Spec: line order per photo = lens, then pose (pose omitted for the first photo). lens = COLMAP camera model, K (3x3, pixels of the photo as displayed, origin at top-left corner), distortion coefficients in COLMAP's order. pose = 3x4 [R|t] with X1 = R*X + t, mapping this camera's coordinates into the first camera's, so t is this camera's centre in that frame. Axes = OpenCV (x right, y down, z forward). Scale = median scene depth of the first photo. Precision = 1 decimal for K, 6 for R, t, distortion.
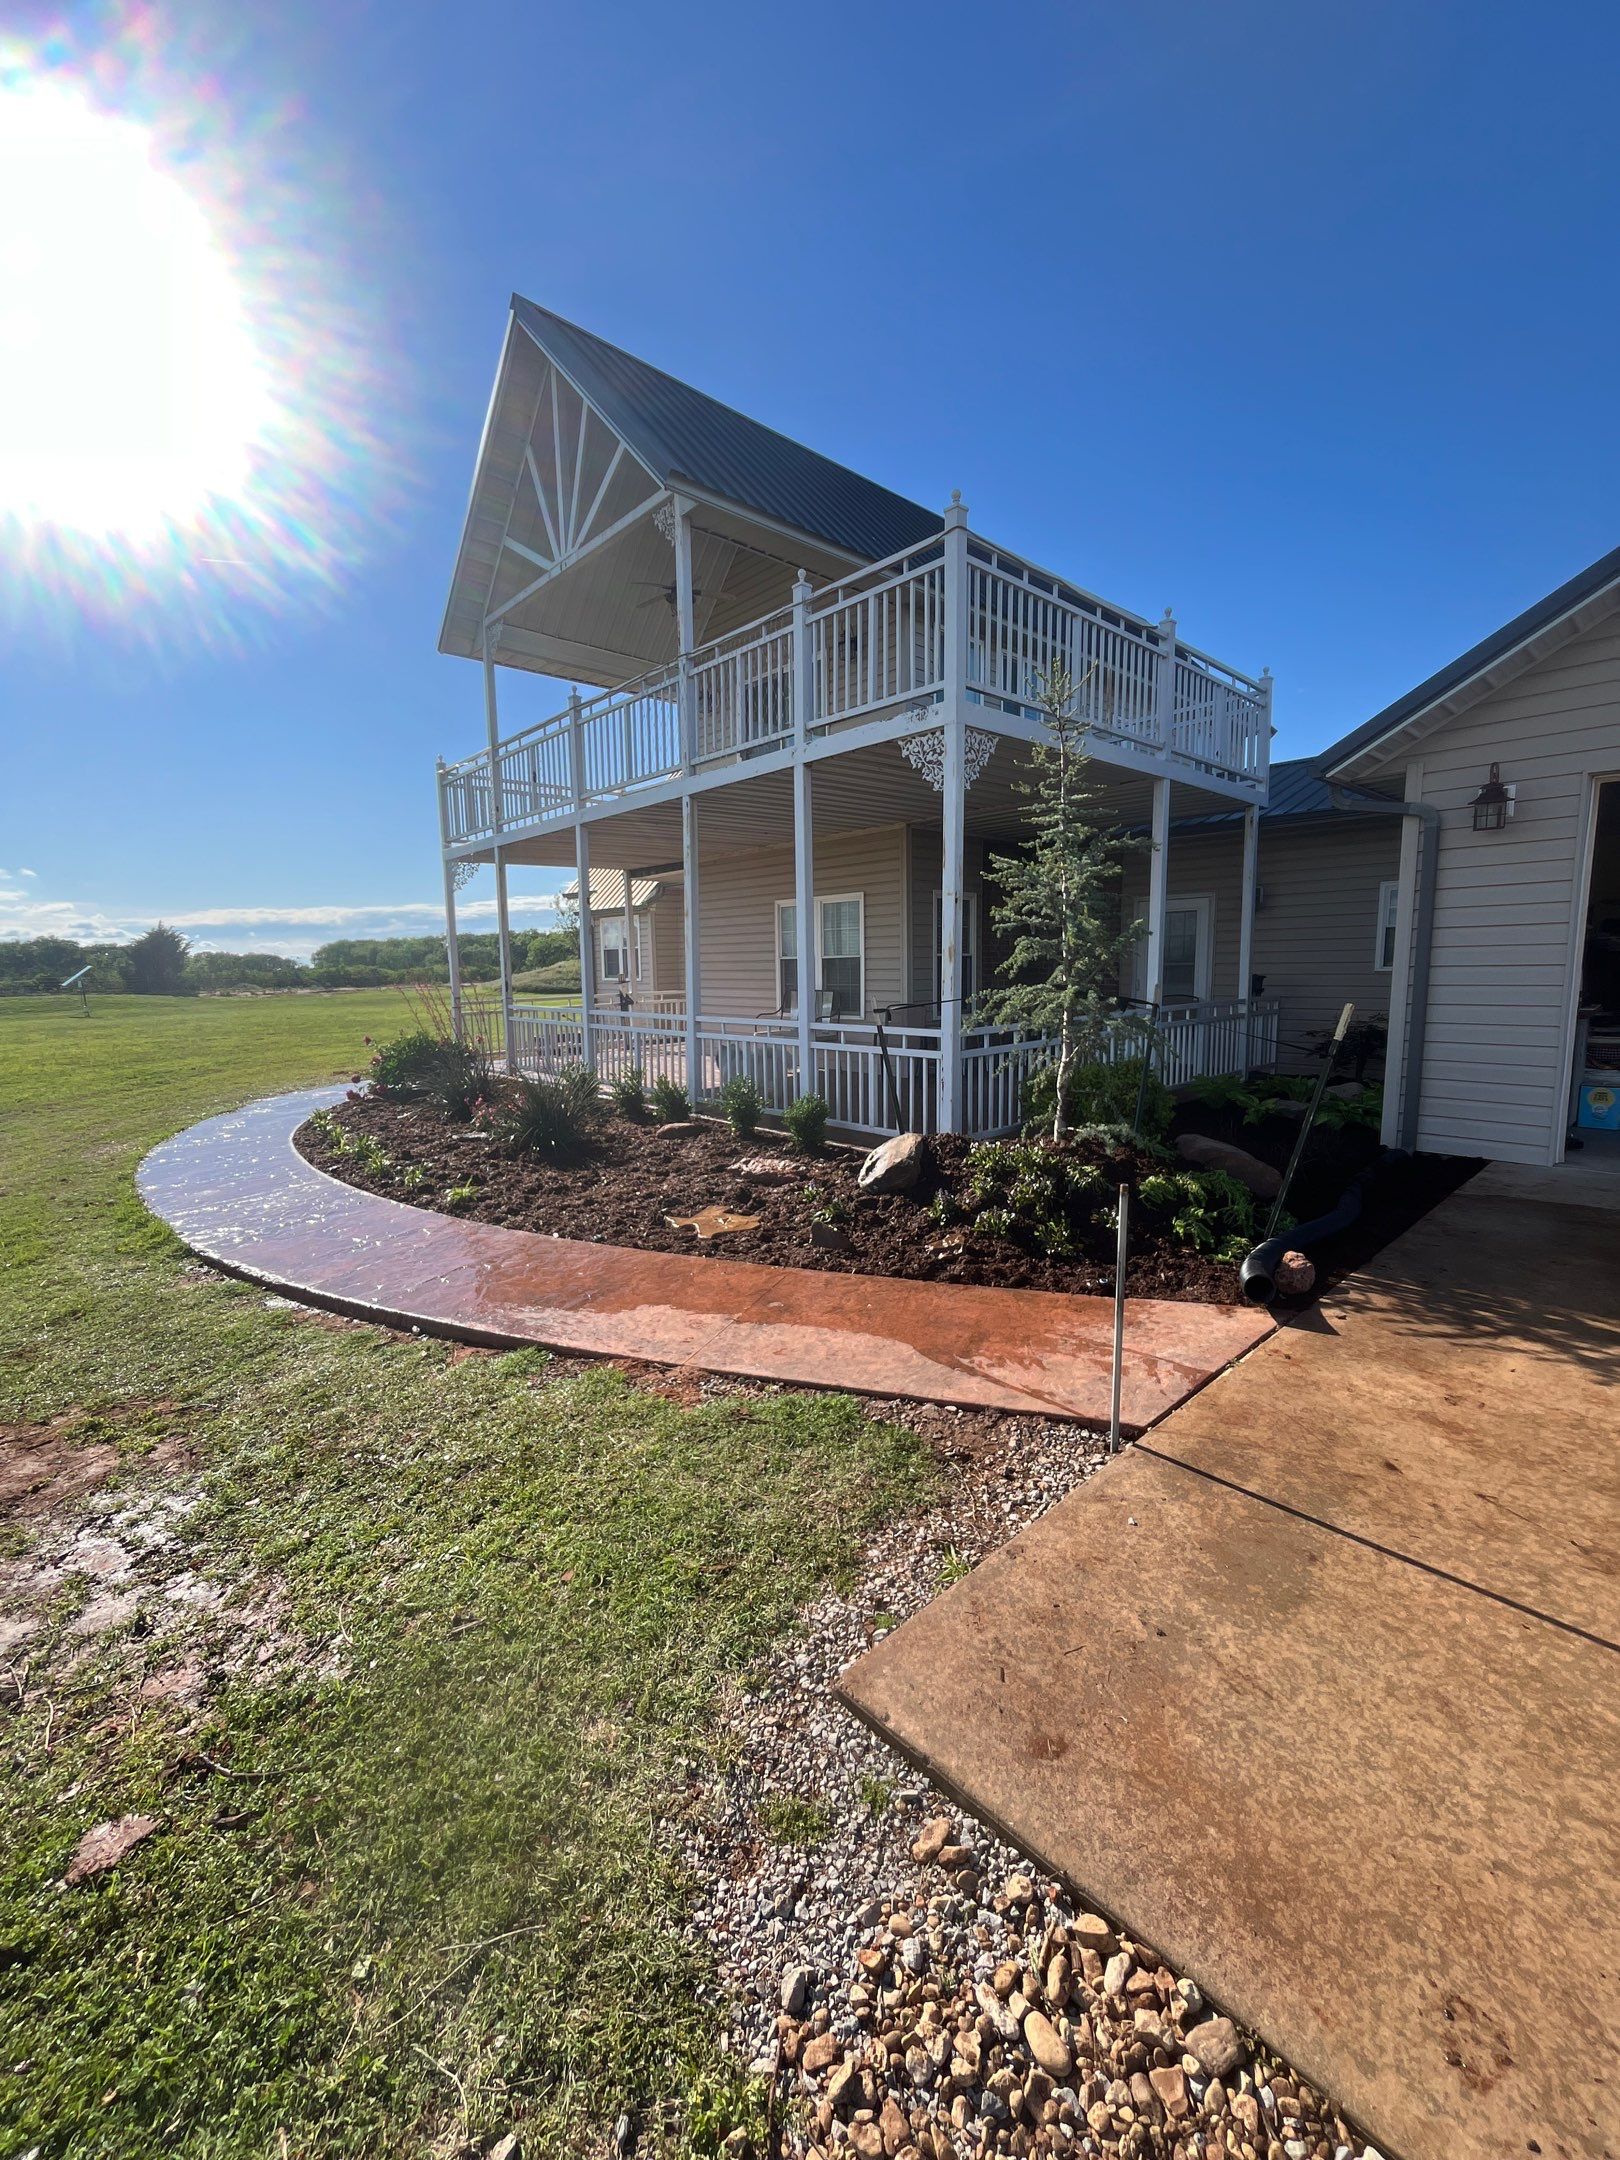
lens RADIAL K [[879.9, 0, 801.5], [0, 879.9, 1080.8], [0, 0, 1]] dist [-0.003541, 0.000158]
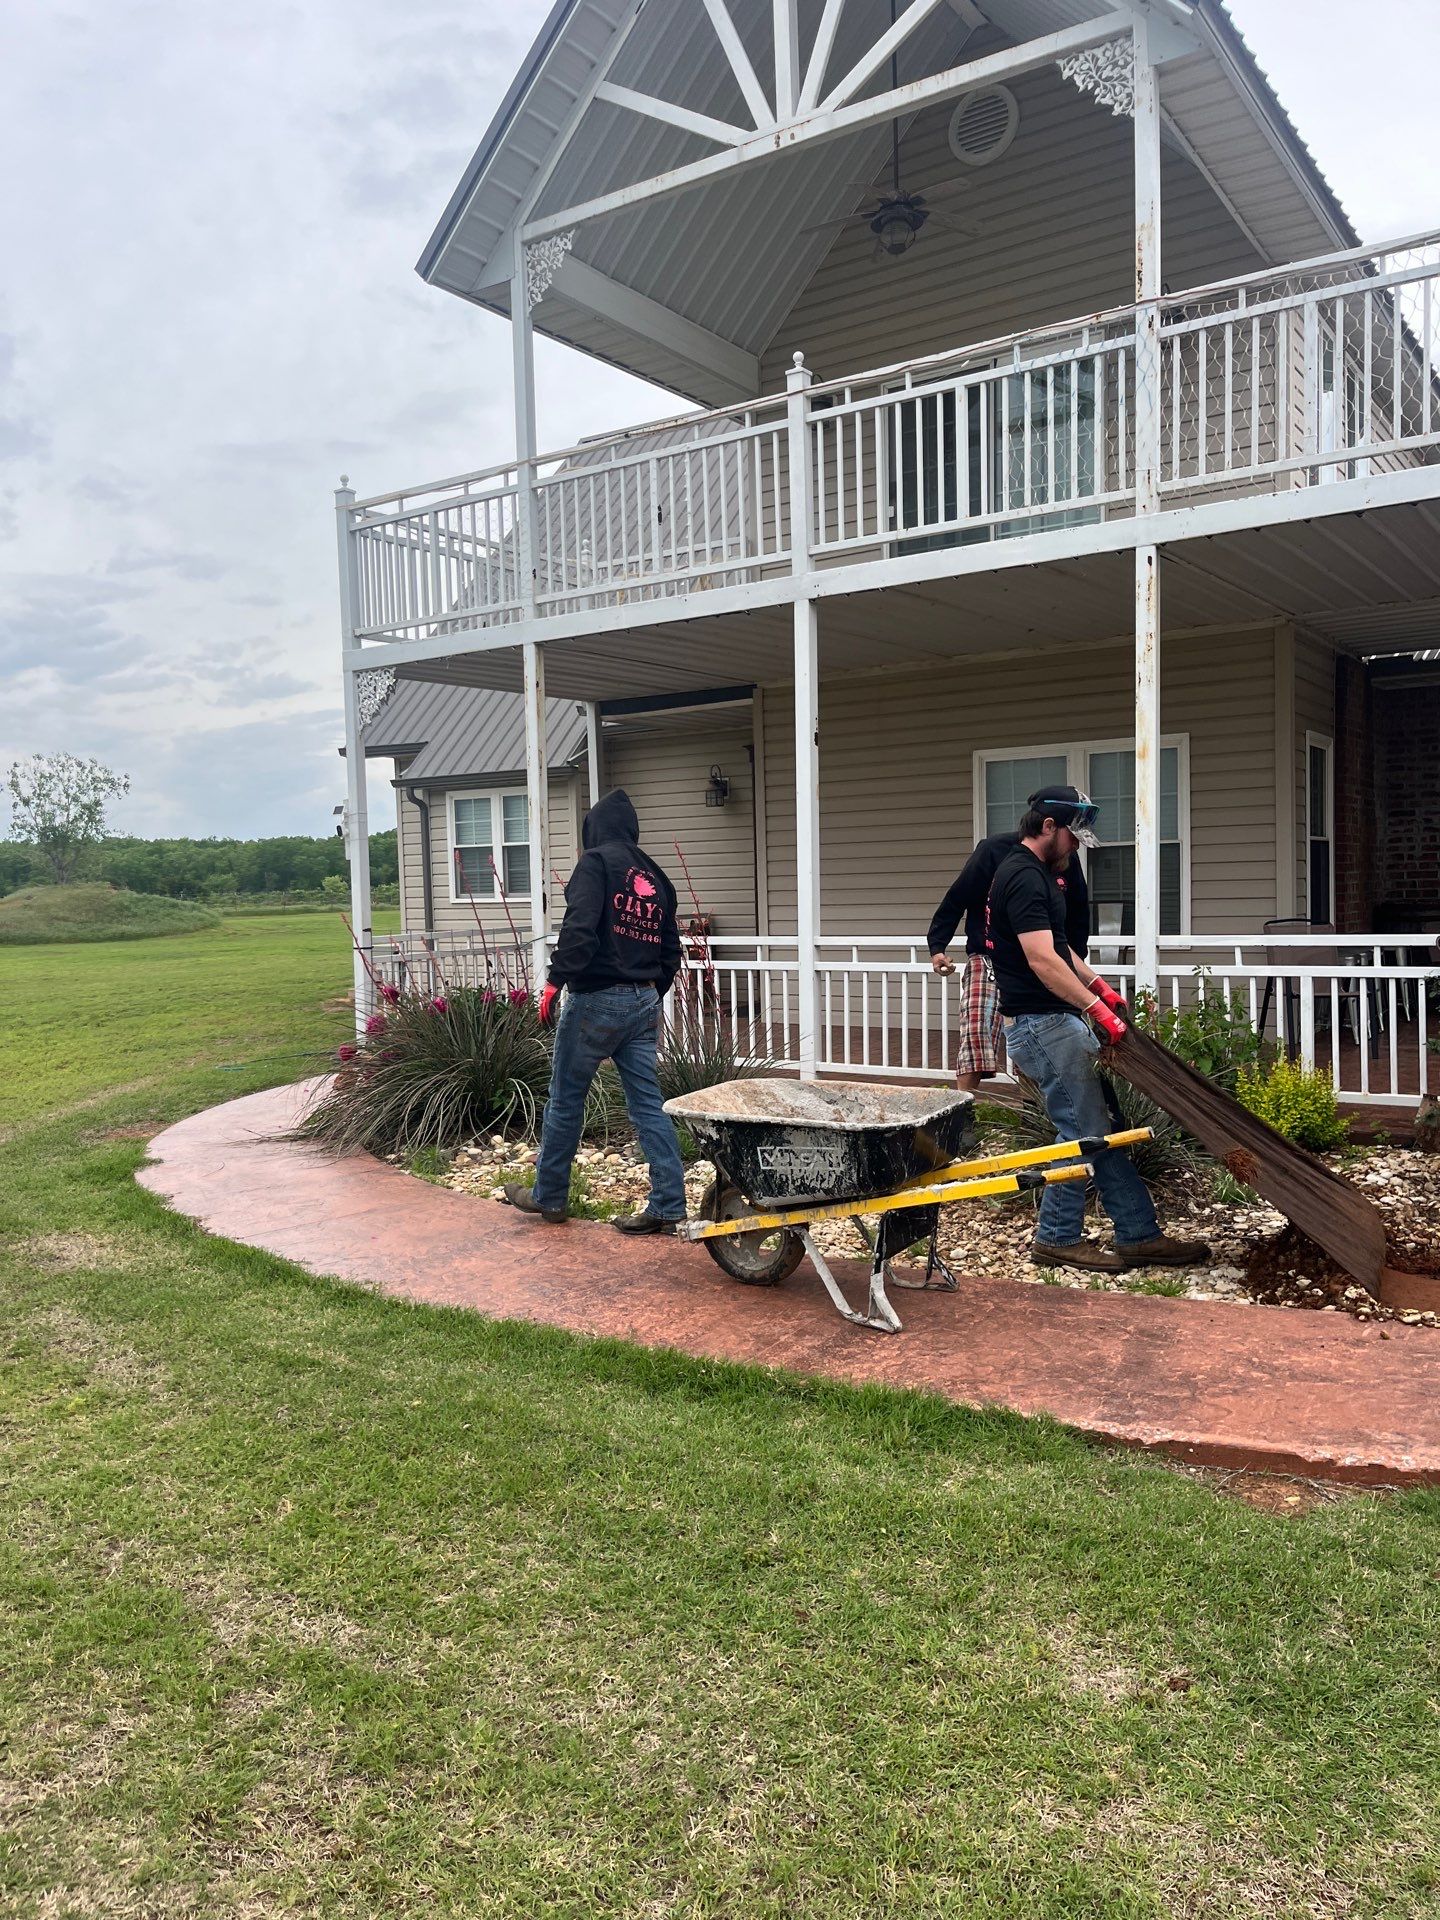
lens RADIAL K [[1447.7, 0, 721.4], [0, 1447.7, 970.8], [0, 0, 1]] dist [0.048128, -0.072726]
pose [[0.973710, -0.023710, 0.226555, -0.845390], [0.040949, 0.996585, -0.071698, 0.002472], [-0.224081, 0.079090, 0.971356, 0.246442]]
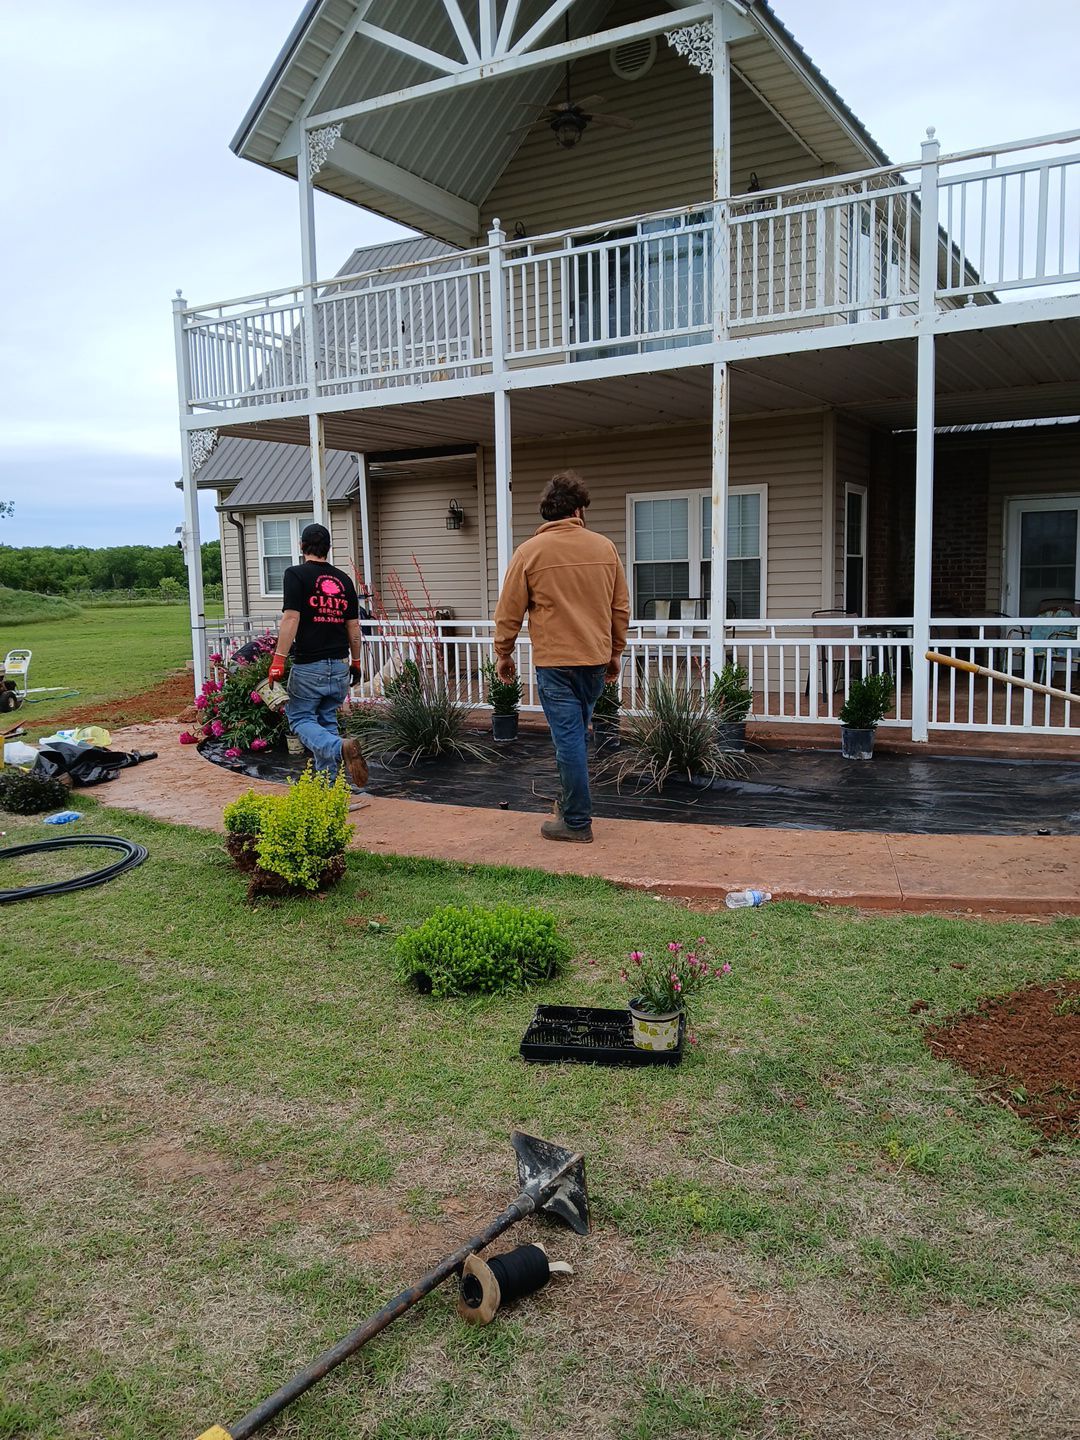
lens RADIAL K [[1102.3, 0, 565.7], [0, 1102.3, 721.8], [0, 0, 1]] dist [0.046728, -0.118495]
pose [[0.952021, -0.042540, 0.303061, -0.852053], [0.046315, 0.998913, -0.005279, 0.034212], [-0.302507, 0.019062, 0.952956, 0.030016]]
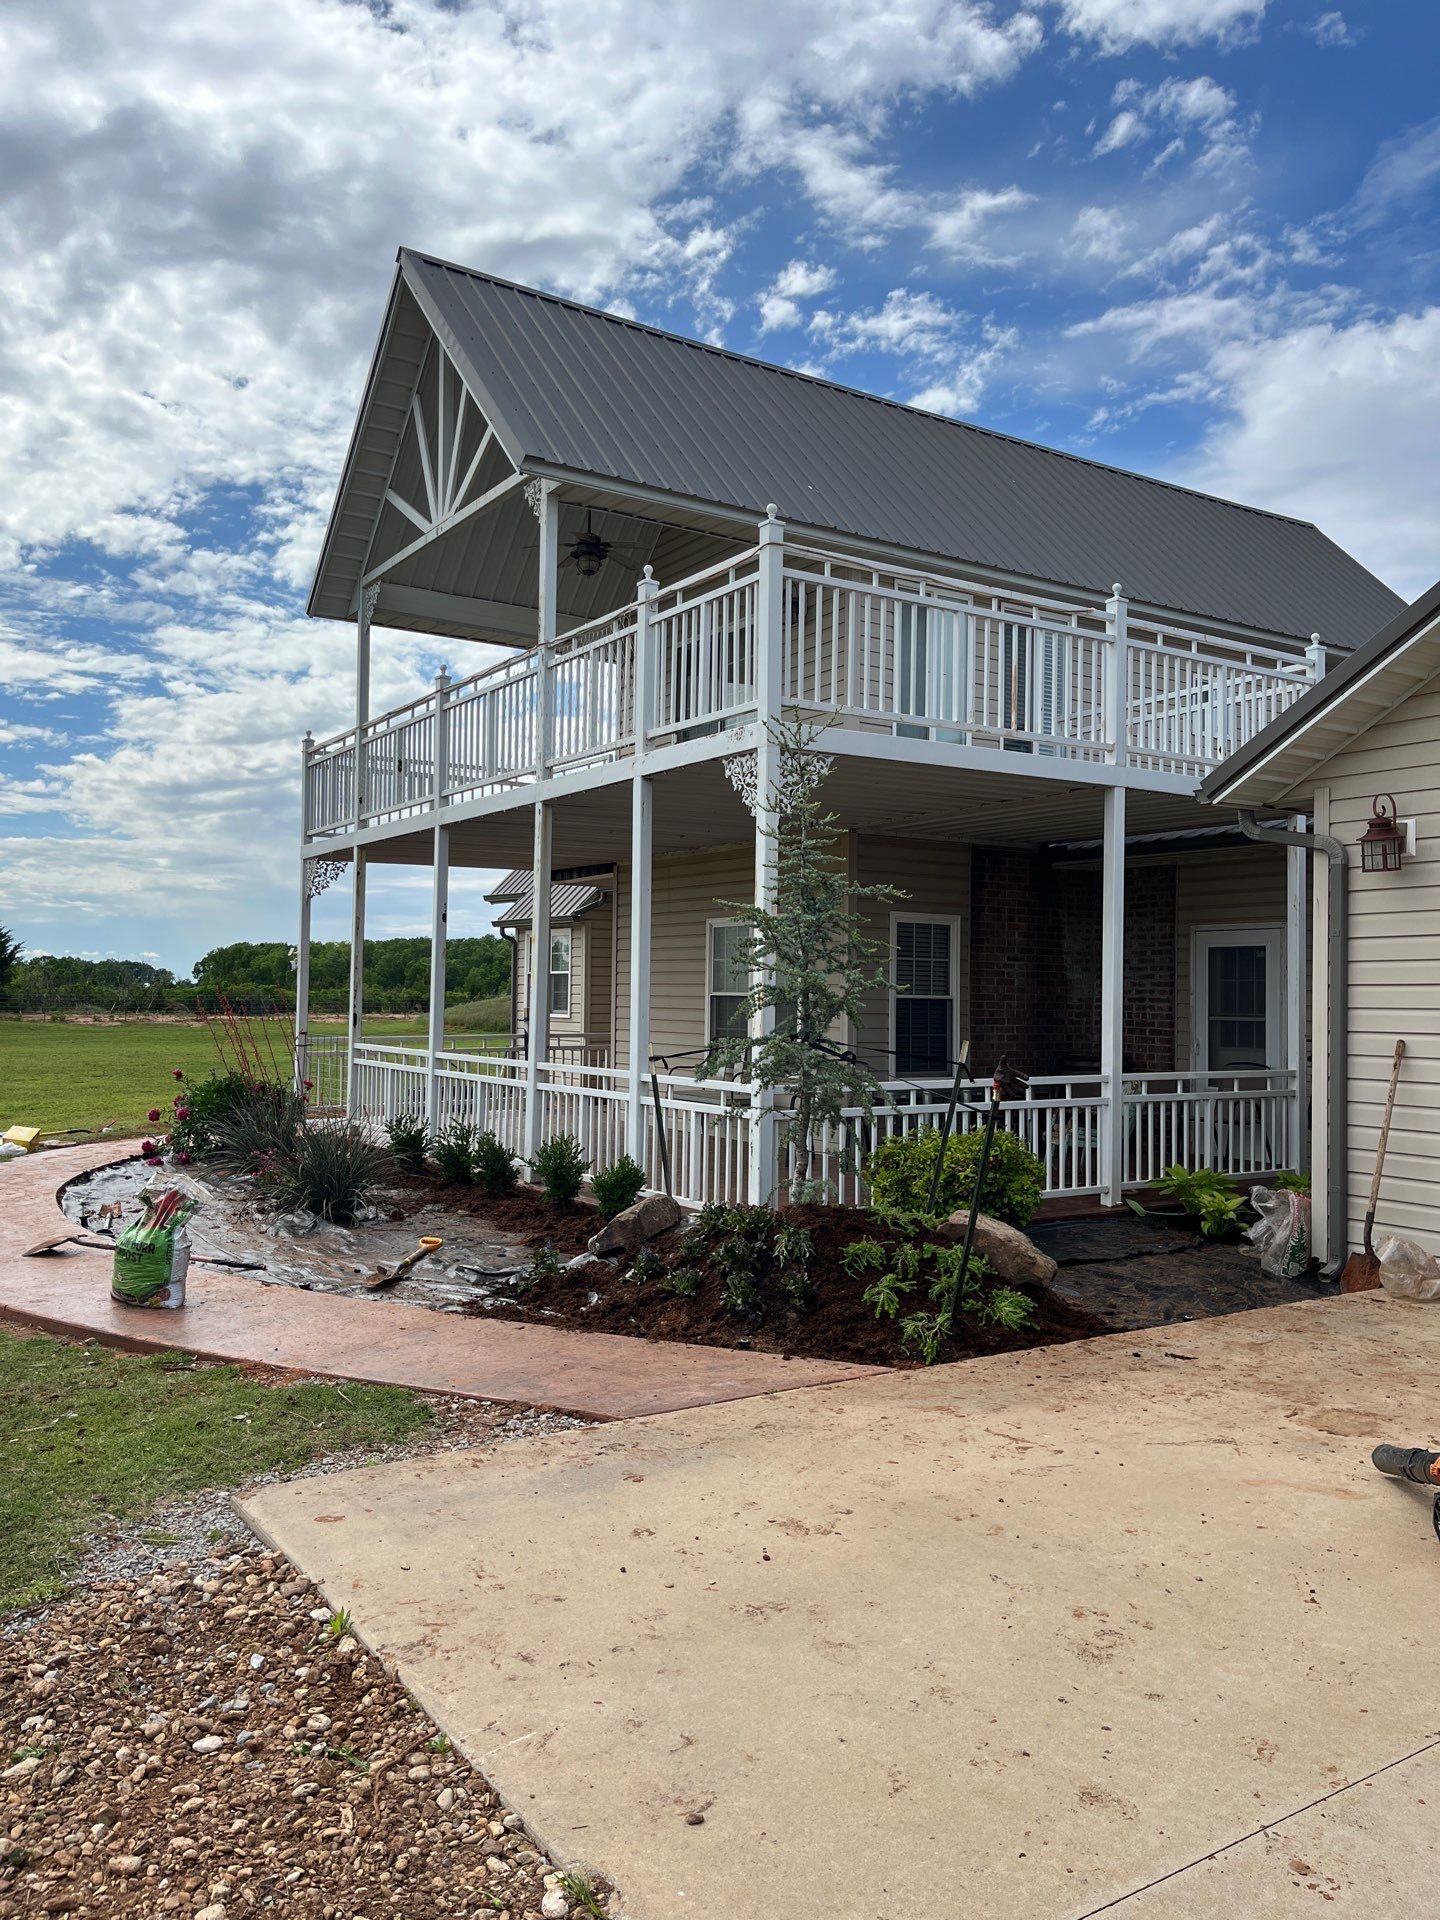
lens RADIAL K [[1451.1, 0, 699.2], [0, 1451.1, 956.1], [0, 0, 1]] dist [0.055932, -0.085439]
pose [[0.985089, 0.024496, -0.170292, 0.361804], [-0.051224, 0.986682, -0.154386, 0.039849], [0.164242, 0.160807, 0.973224, -0.423687]]
